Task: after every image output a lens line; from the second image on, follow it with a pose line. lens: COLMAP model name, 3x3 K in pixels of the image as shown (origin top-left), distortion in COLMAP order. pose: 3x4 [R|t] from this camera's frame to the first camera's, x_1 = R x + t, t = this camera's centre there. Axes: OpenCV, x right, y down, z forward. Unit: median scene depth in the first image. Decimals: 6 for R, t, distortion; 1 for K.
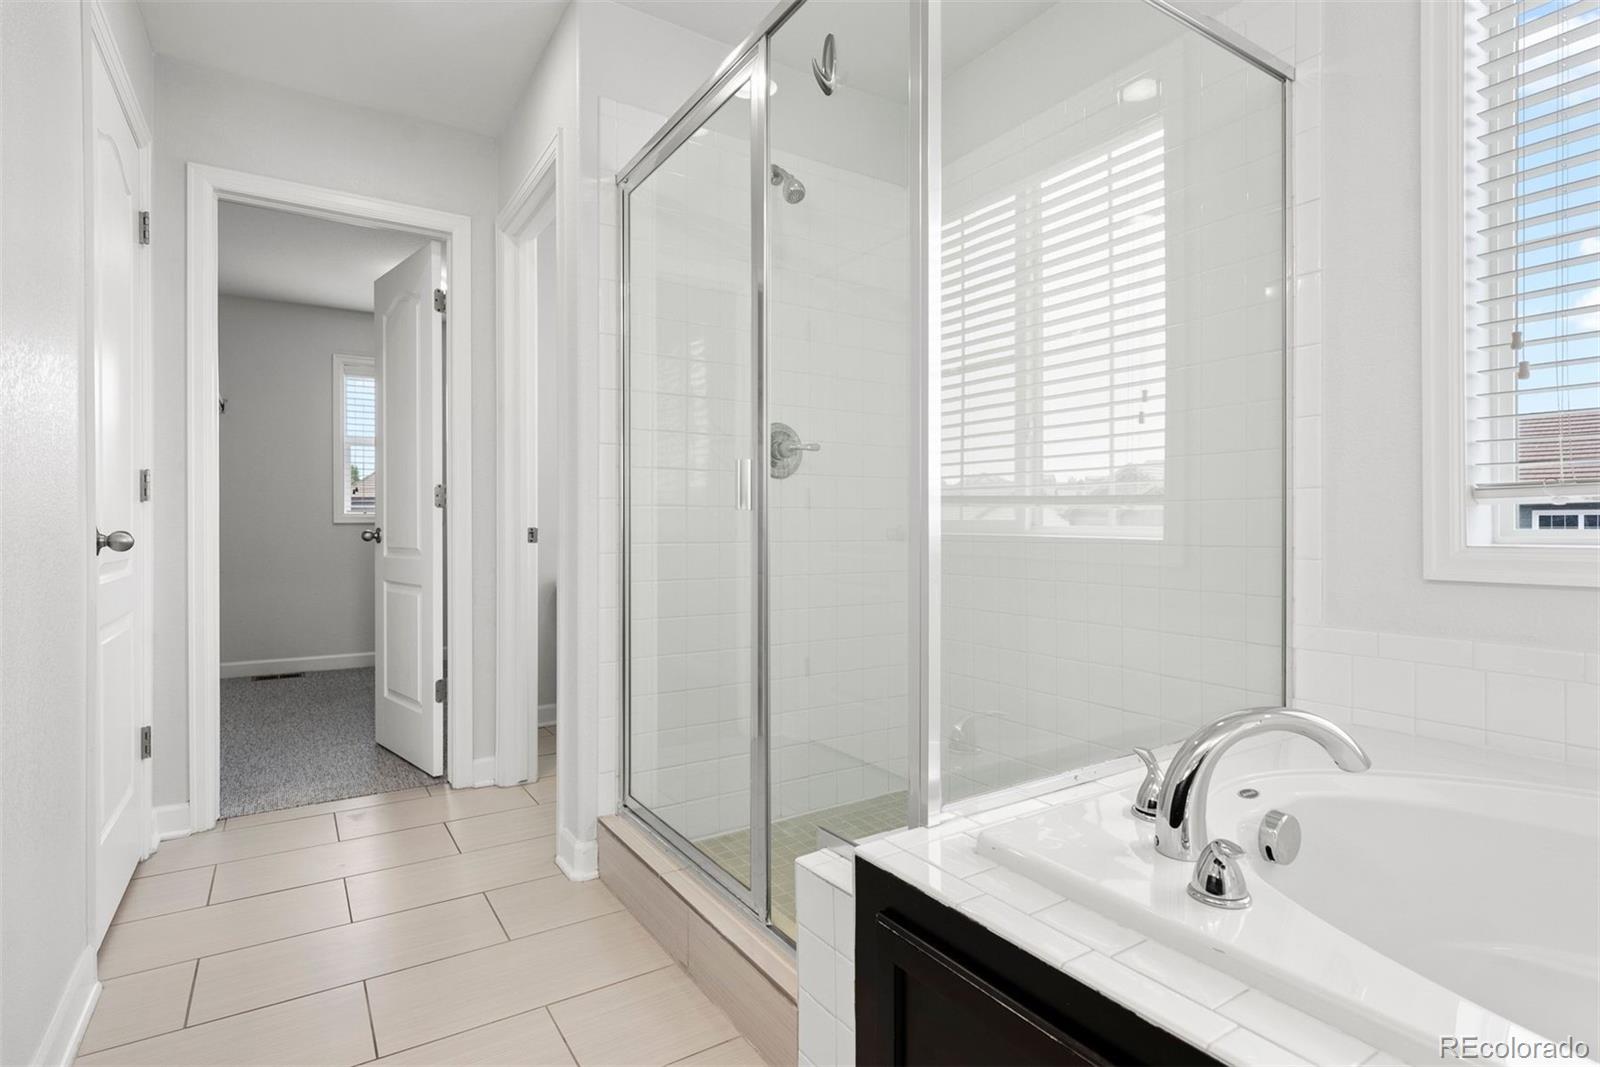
lens RADIAL K [[795.7, 0, 800.0], [0, 795.7, 533.5], [0, 0, 1]] dist [0.001849, -0.000312]
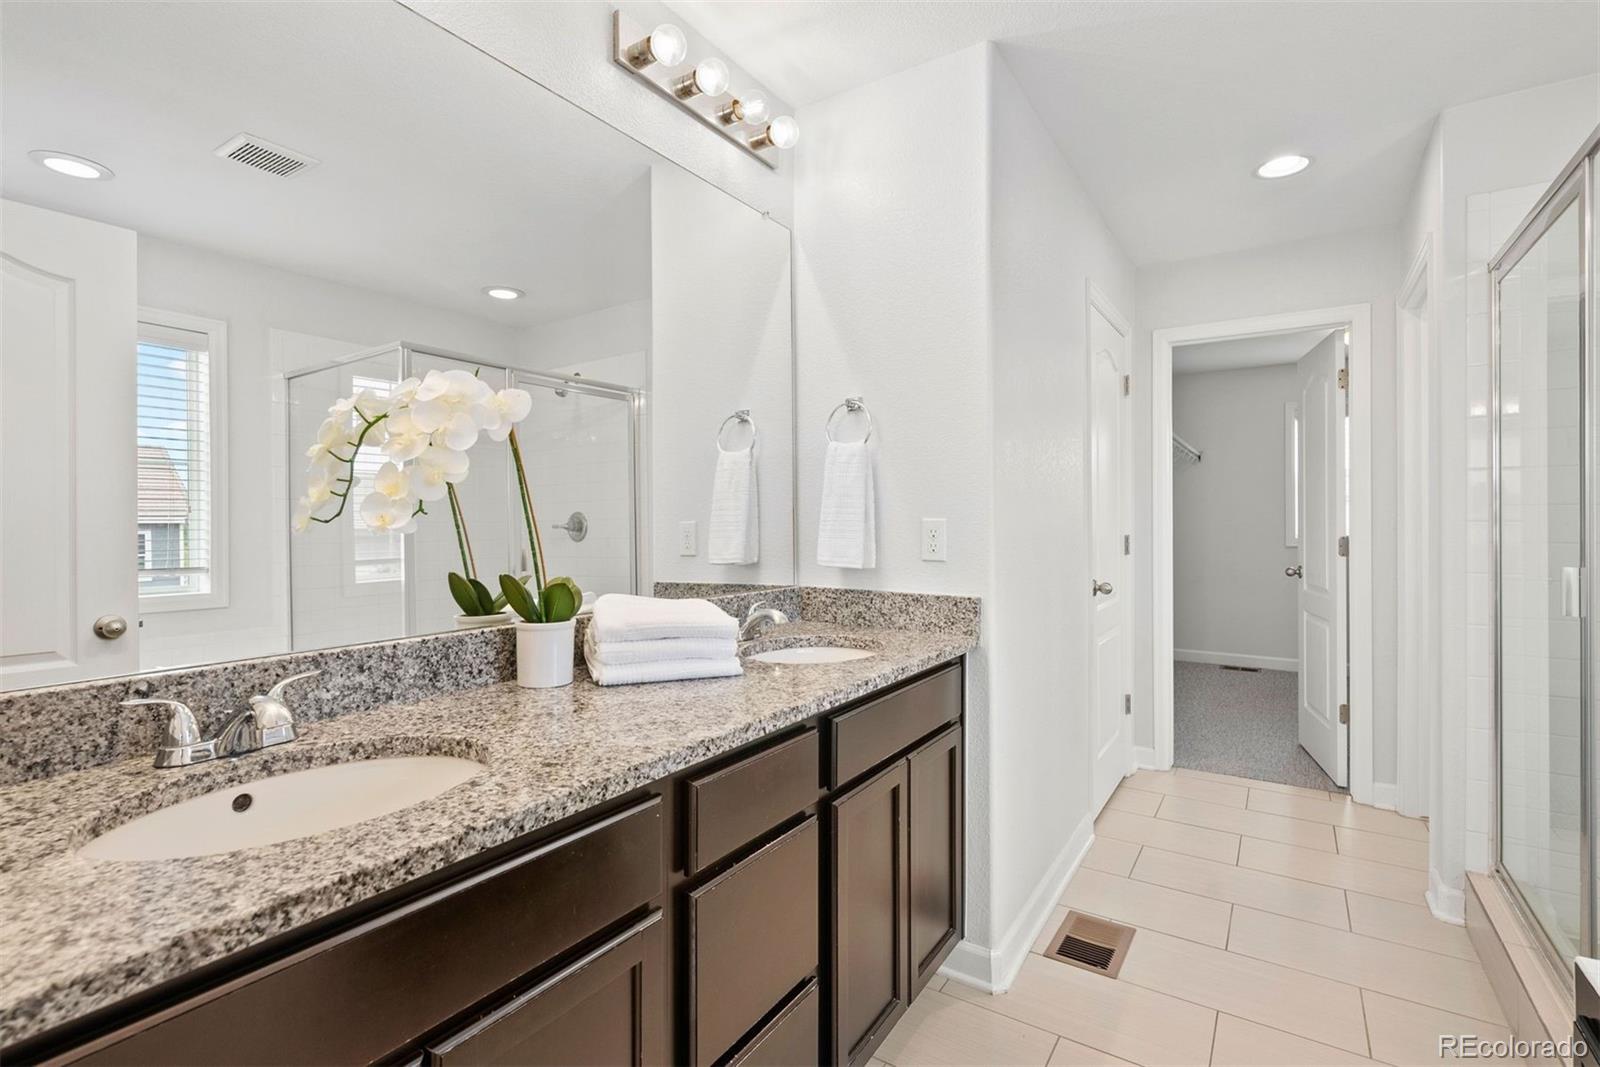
lens RADIAL K [[720.8, 0, 800.0], [0, 720.8, 533.5], [0, 0, 1]] dist [0.001083, 0.000163]
pose [[0.394029, 0.005584, -0.919081, 0.230022], [0.001076, 0.999978, 0.006537, -0.083766], [0.919098, -0.003565, 0.394014, -0.163346]]
